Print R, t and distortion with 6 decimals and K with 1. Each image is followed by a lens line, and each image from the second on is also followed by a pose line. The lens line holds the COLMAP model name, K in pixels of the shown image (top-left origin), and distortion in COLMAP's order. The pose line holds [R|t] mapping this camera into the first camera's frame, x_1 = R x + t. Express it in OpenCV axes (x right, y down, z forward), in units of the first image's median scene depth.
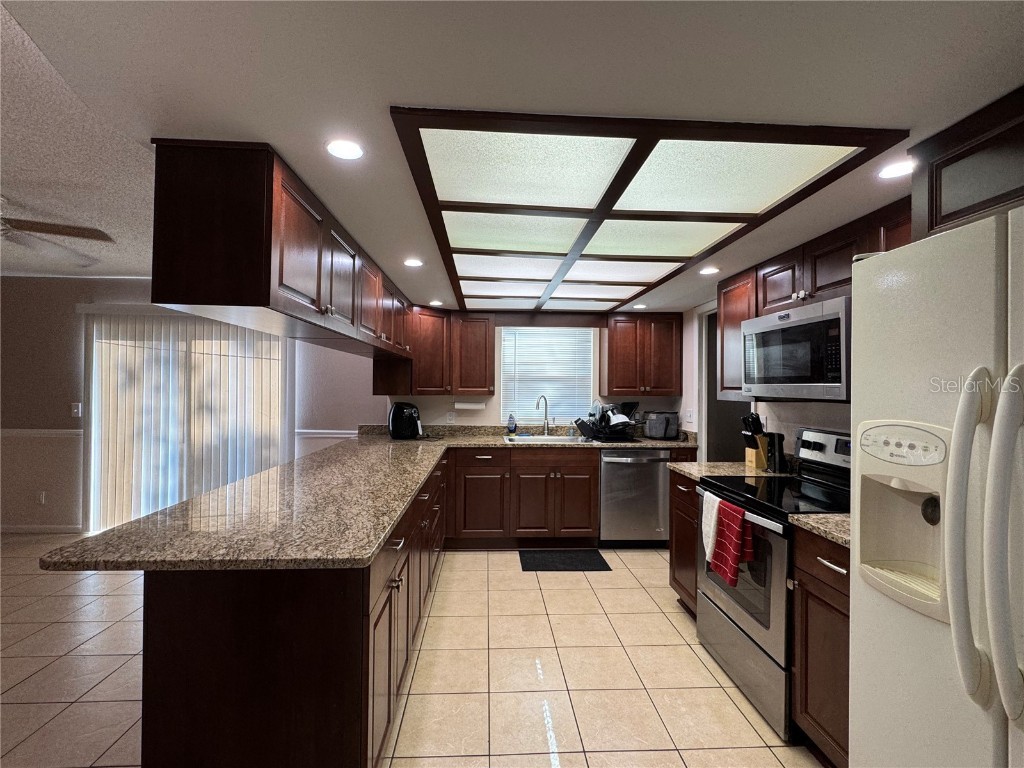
lens RADIAL K [[468.4, 0, 511.3], [0, 468.4, 383.0], [0, 0, 1]] dist [-0.001460, -0.000084]
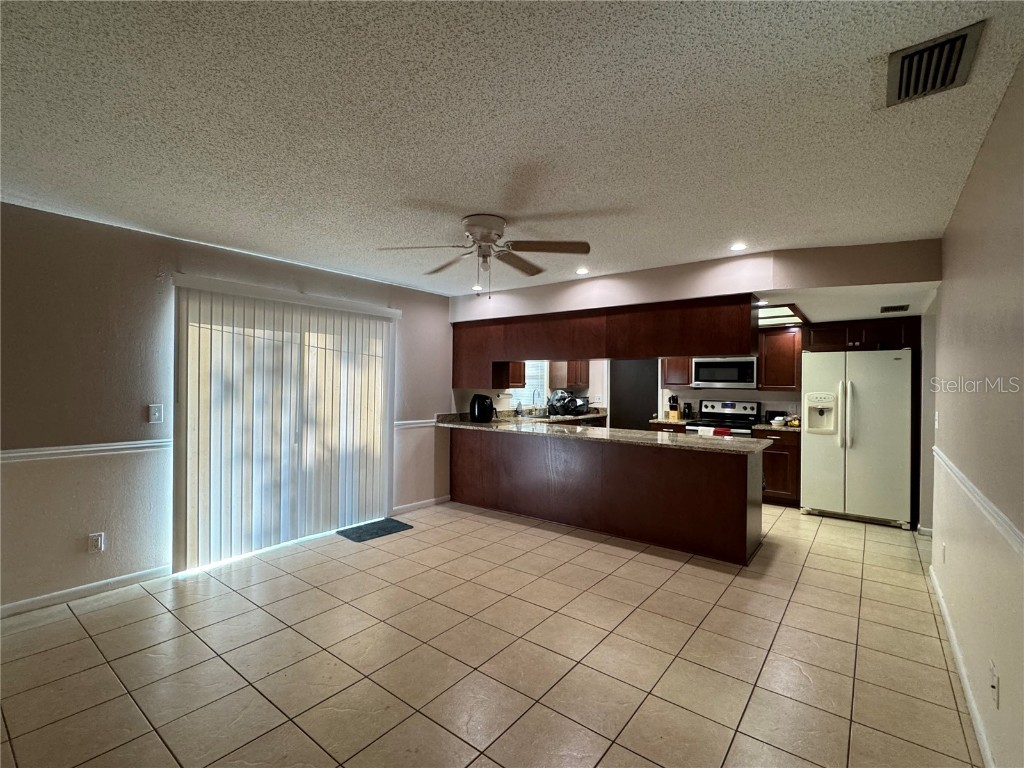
lens RADIAL K [[468.4, 0, 511.3], [0, 468.4, 383.0], [0, 0, 1]] dist [-0.001460, -0.000084]
pose [[0.653306, -0.001476, 0.757093, -1.236970], [-0.011490, 0.999864, 0.011864, -0.007635], [-0.757007, -0.016450, 0.653200, 0.095137]]
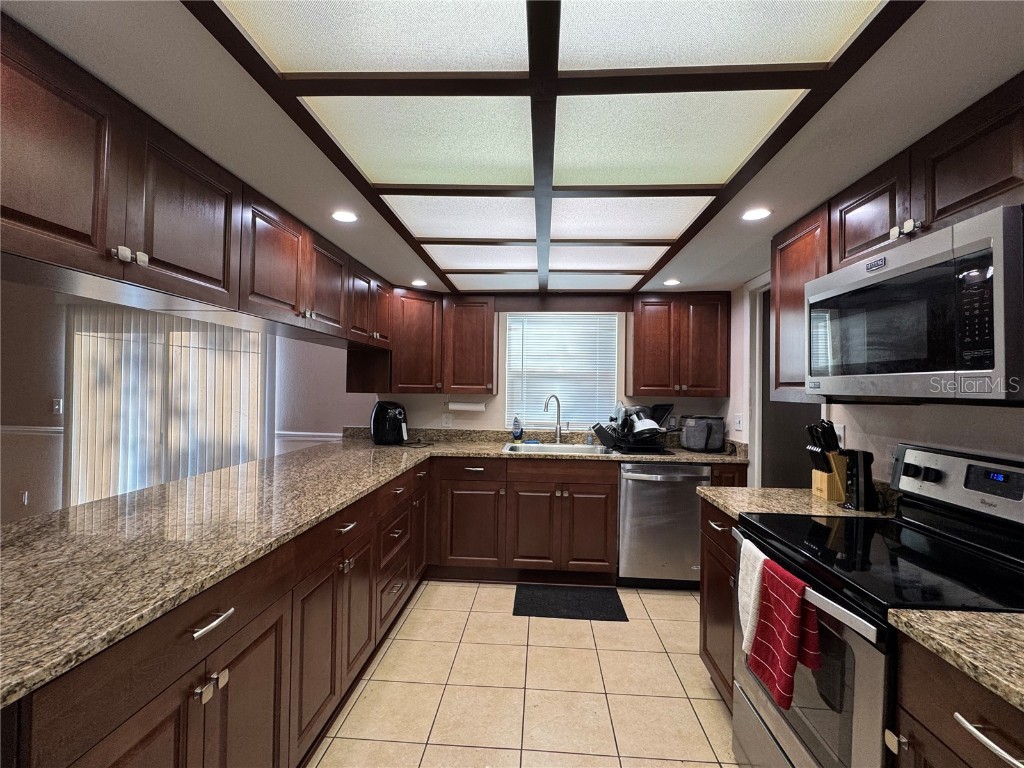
lens RADIAL K [[468.4, 0, 511.3], [0, 468.4, 383.0], [0, 0, 1]] dist [-0.001460, -0.000084]
pose [[0.992906, 0.004994, -0.118795, 0.101183], [-0.005587, 0.999974, -0.004655, 0.010734], [0.118768, 0.005286, 0.992908, 0.186661]]
